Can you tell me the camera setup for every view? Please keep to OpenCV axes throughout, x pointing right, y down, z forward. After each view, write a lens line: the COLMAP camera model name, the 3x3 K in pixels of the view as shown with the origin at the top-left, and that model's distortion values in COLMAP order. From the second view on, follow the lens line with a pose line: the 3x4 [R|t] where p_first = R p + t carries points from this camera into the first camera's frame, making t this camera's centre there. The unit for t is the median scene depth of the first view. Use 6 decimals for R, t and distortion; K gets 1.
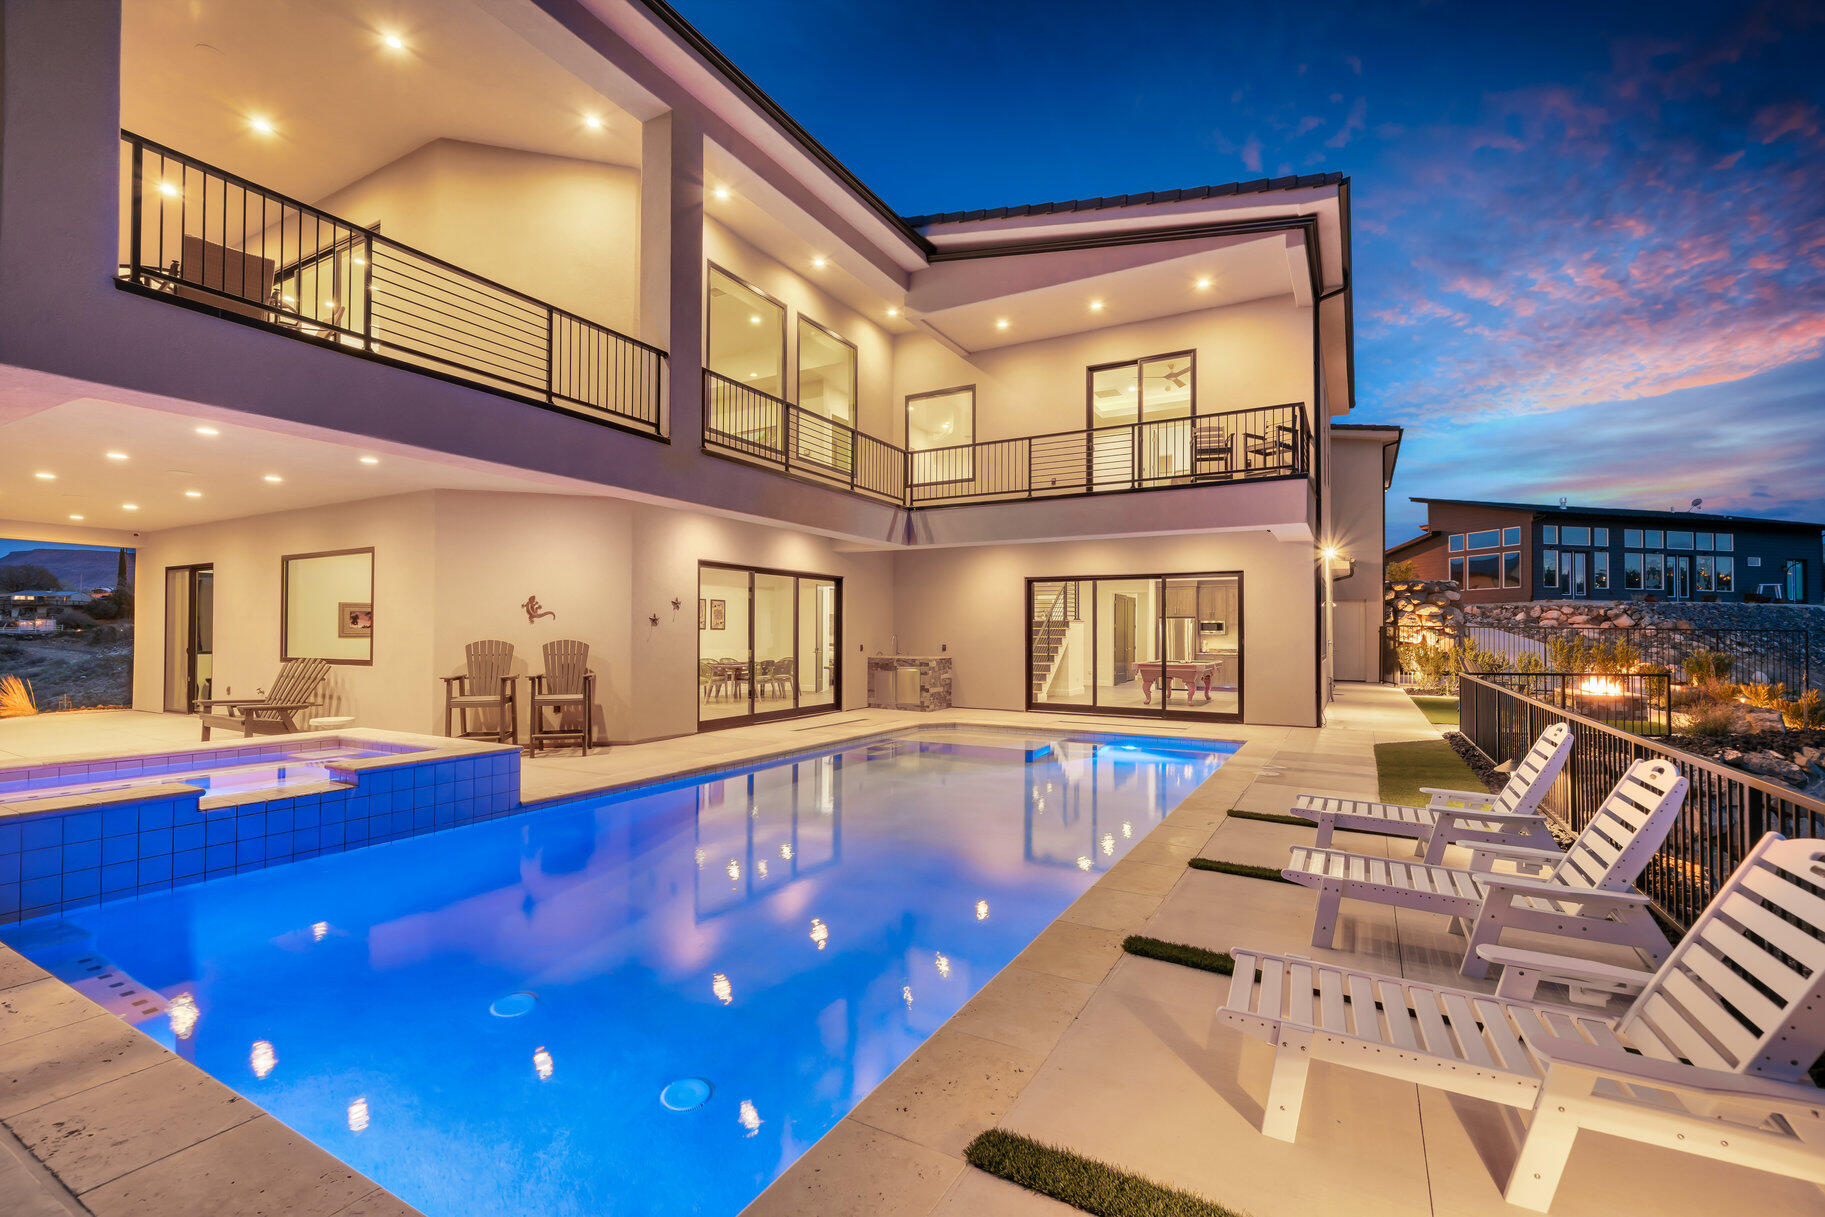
lens RADIAL K [[823.0, 0, 888.8], [0, 823.0, 628.6], [0, 0, 1]] dist [-0.004662, -0.000041]
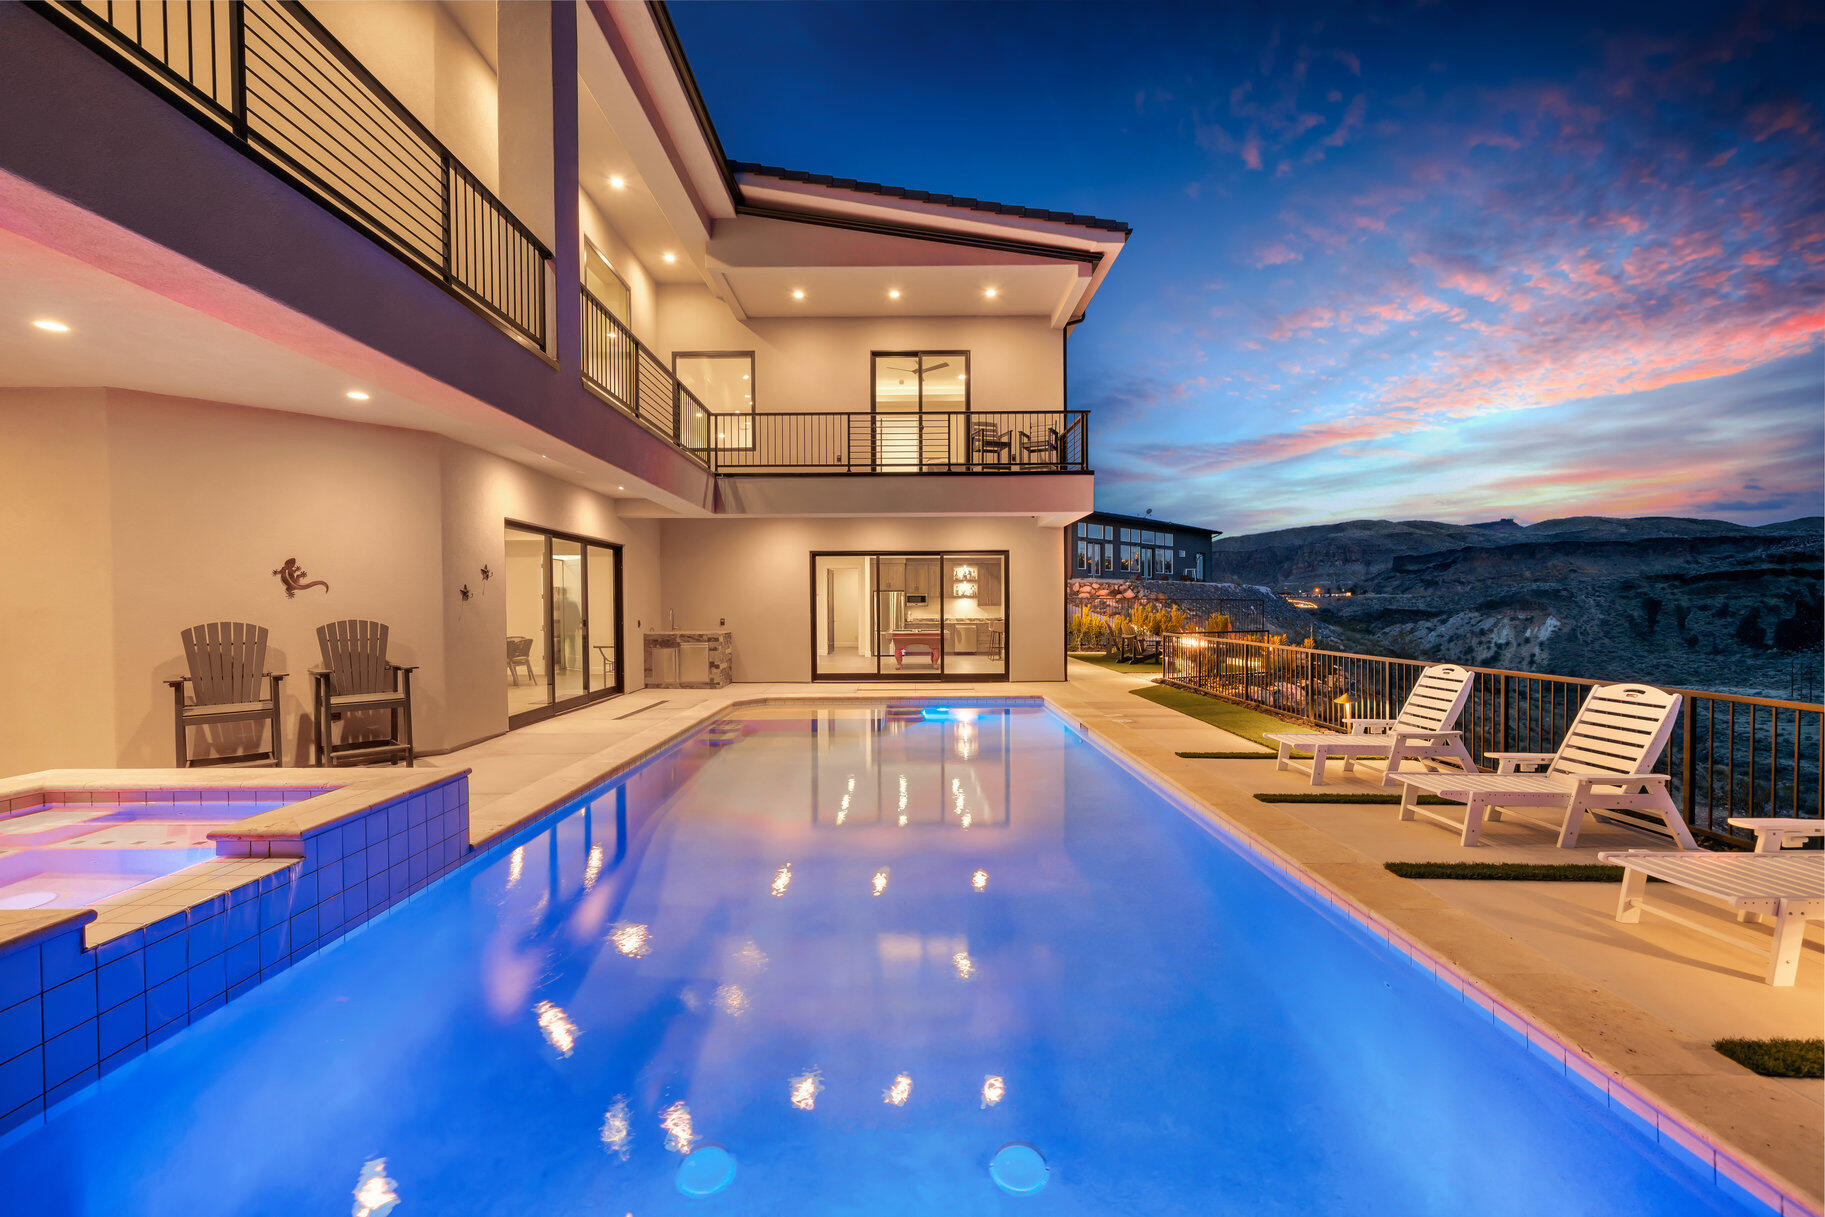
lens RADIAL K [[776.8, 0, 908.4], [0, 776.8, 627.9], [0, 0, 1]] dist [-0.000224, -0.000064]
pose [[0.861616, -0.022745, 0.507050, -0.234675], [0.005573, 0.999359, 0.035358, -0.000744], [-0.507530, -0.027639, 0.861191, 0.116009]]
